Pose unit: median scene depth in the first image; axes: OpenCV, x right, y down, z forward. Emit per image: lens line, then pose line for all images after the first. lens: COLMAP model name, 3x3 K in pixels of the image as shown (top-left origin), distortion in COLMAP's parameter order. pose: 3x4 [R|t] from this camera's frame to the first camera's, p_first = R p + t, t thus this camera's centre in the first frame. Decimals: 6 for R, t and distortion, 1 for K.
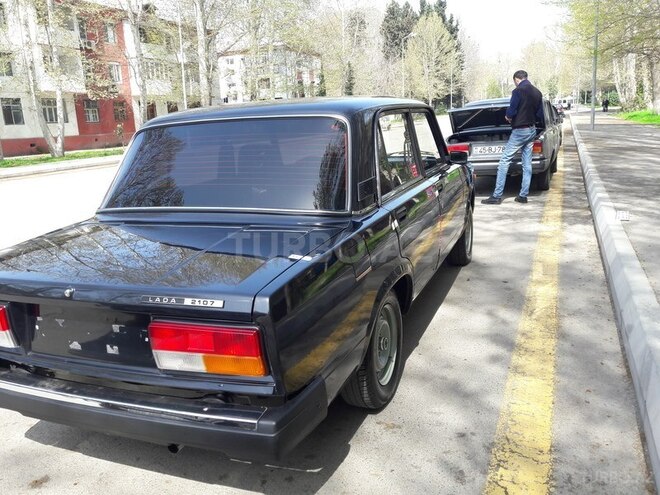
lens RADIAL K [[520.2, 0, 329.7], [0, 520.2, 261.7], [0, 0, 1]] dist [0.089829, -0.169227]
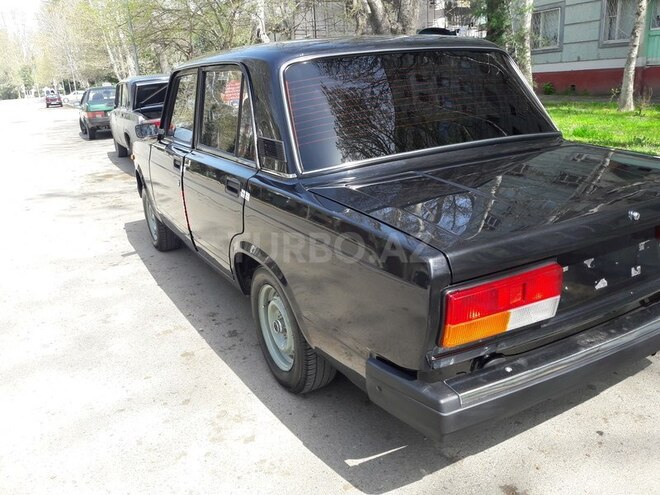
lens RADIAL K [[520.2, 0, 329.7], [0, 520.2, 261.7], [0, 0, 1]] dist [0.089829, -0.169227]
pose [[0.648783, -0.234200, 0.724038, -1.416278], [0.221264, 0.968412, 0.114980, -0.079482], [-0.728096, 0.085607, 0.680109, 0.731679]]
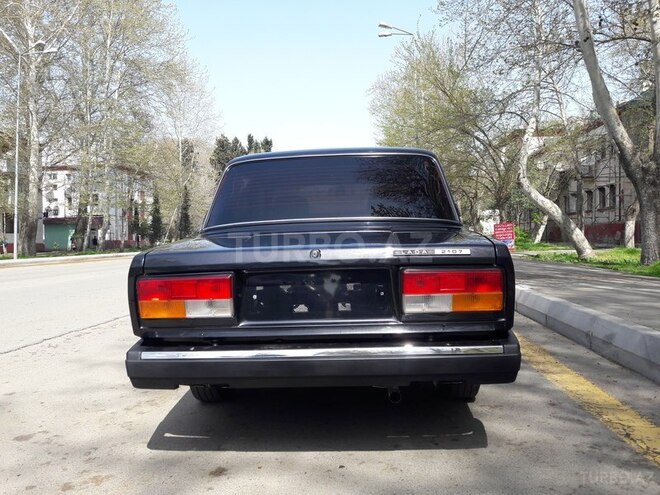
lens RADIAL K [[520.2, 0, 329.7], [0, 520.2, 261.7], [0, 0, 1]] dist [0.089829, -0.169227]
pose [[0.951819, 0.019505, 0.306040, -0.767358], [0.049689, 0.974978, -0.216678, 0.305165], [-0.302608, 0.221445, 0.927033, -0.058069]]
